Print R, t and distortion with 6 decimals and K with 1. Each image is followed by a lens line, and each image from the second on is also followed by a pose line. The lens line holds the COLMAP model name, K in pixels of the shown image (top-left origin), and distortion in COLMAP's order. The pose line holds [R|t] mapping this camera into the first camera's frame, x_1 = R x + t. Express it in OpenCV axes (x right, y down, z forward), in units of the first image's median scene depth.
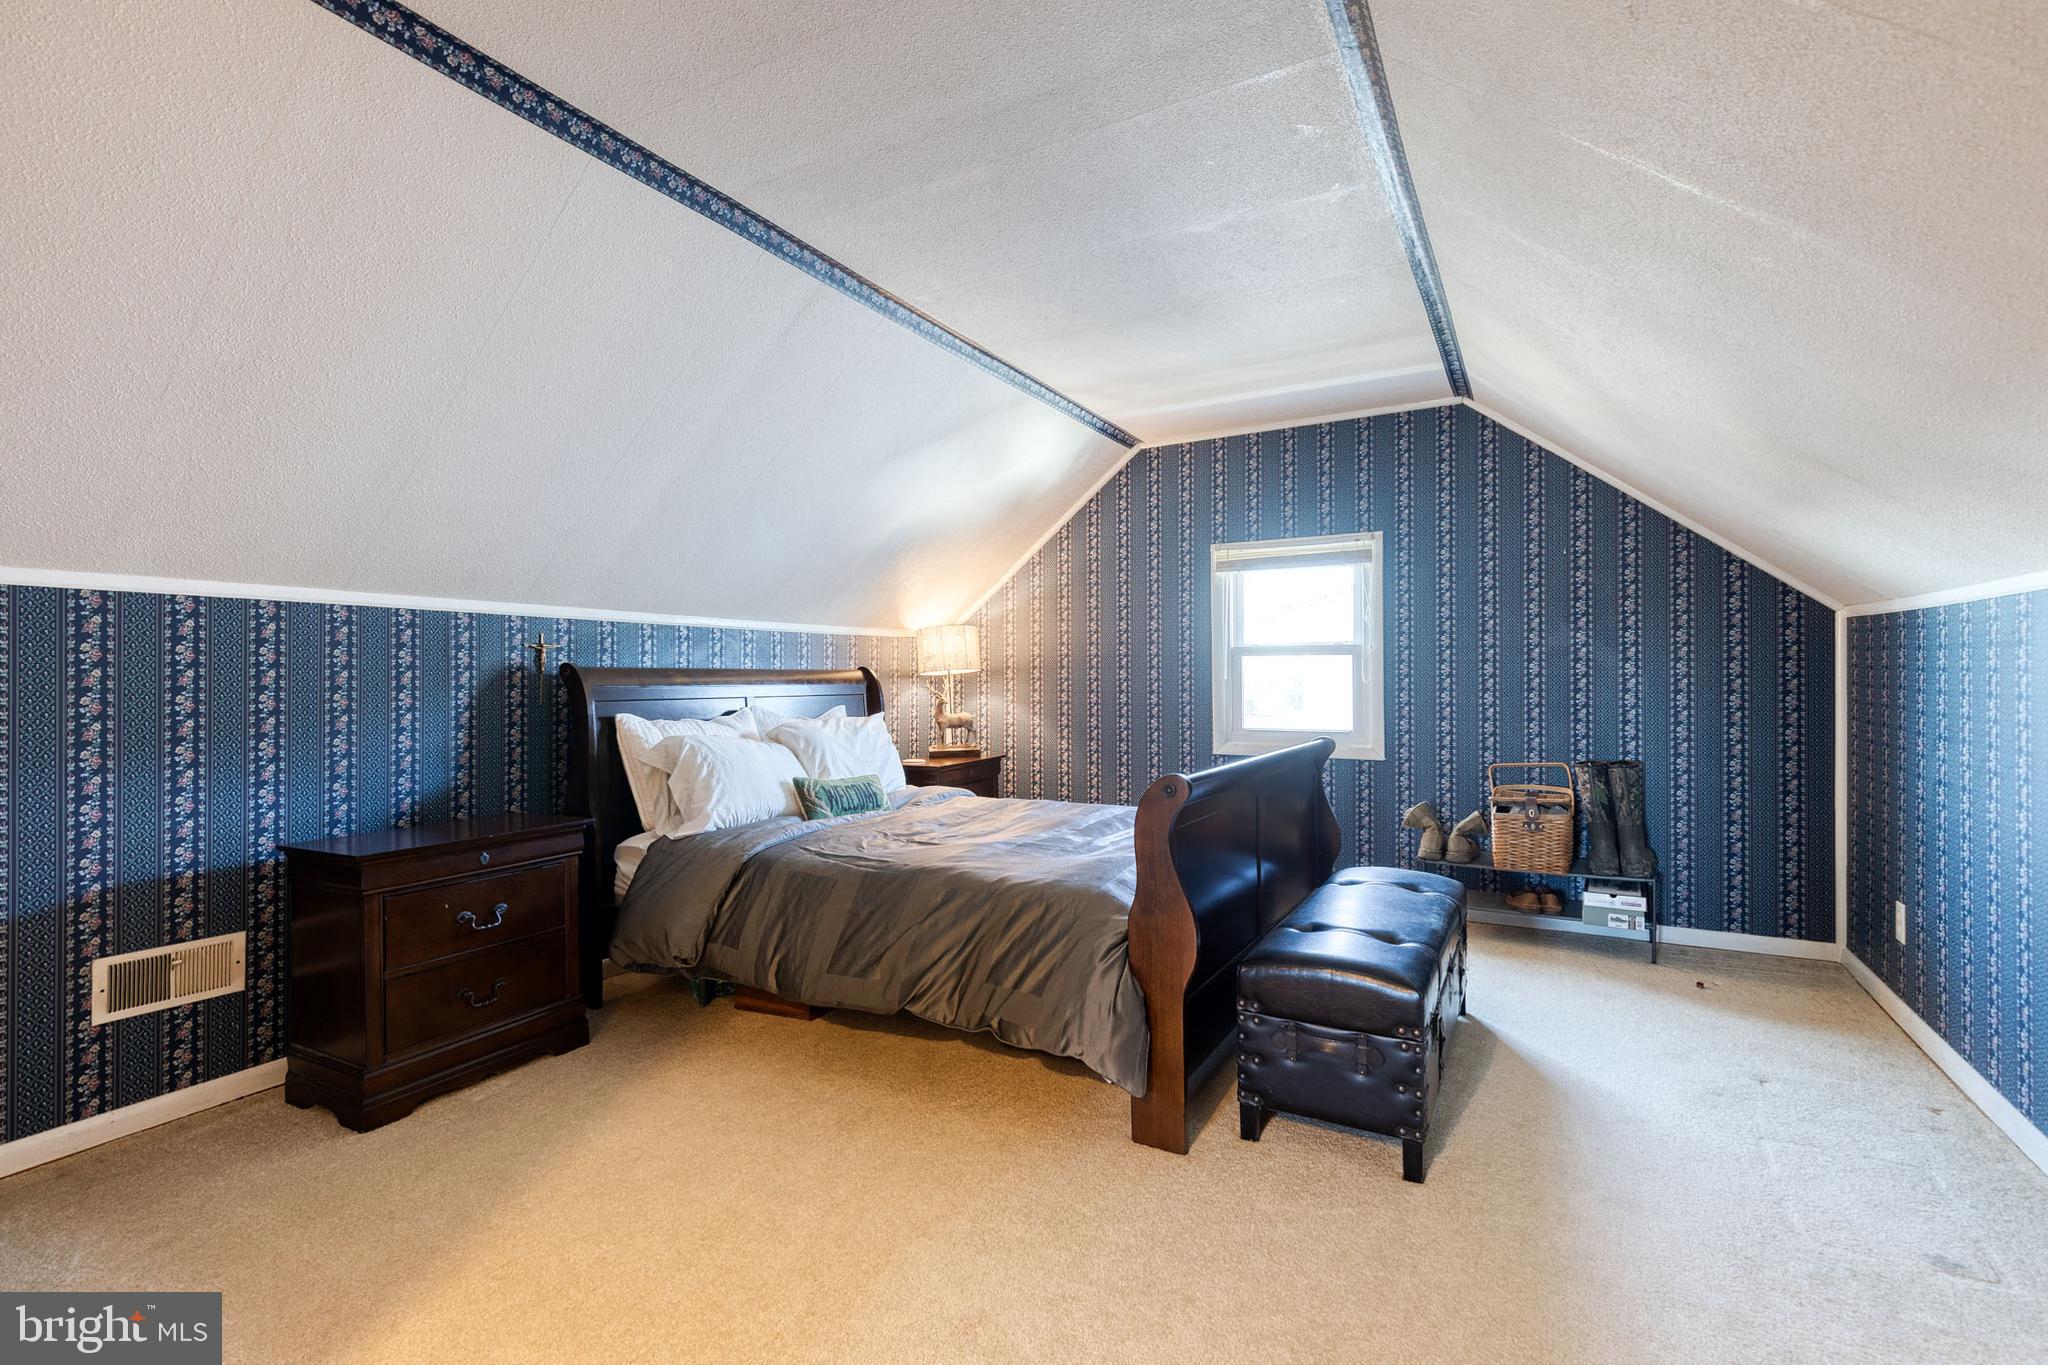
lens RADIAL K [[916.4, 0, 1025.9], [0, 916.4, 653.8], [0, 0, 1]] dist [0.014237, -0.006452]
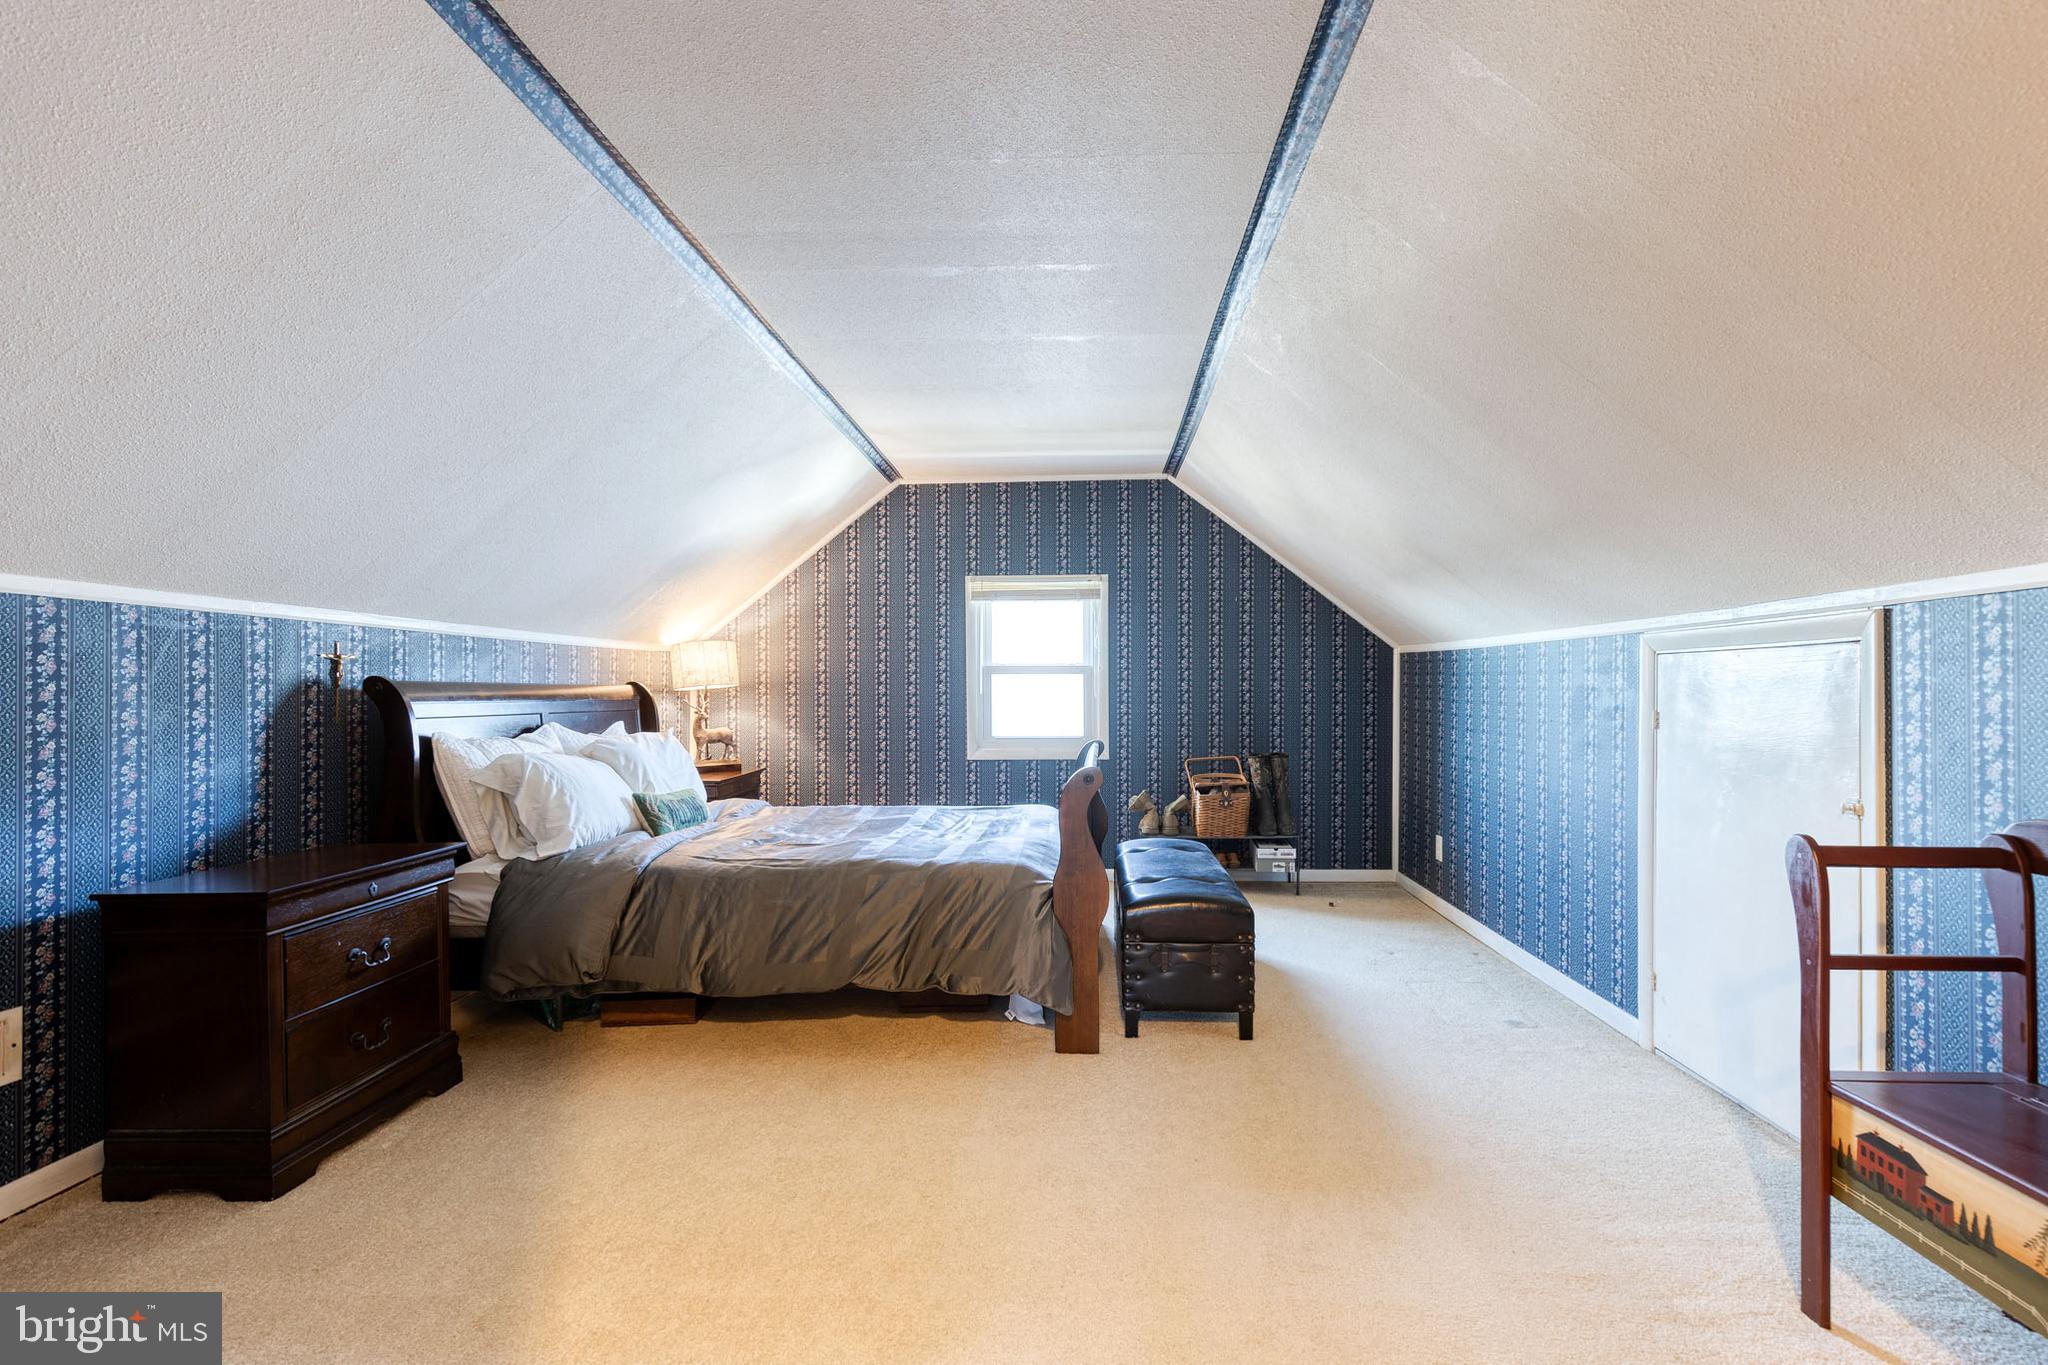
lens RADIAL K [[926.2, 0, 1036.4], [0, 926.2, 671.3], [0, 0, 1]] dist [0.008441, -0.000165]
pose [[0.896132, 0.010720, 0.443658, -0.341612], [-0.011853, 0.999930, -0.000221, -0.002367], [-0.443629, -0.005061, 0.896196, -0.103453]]
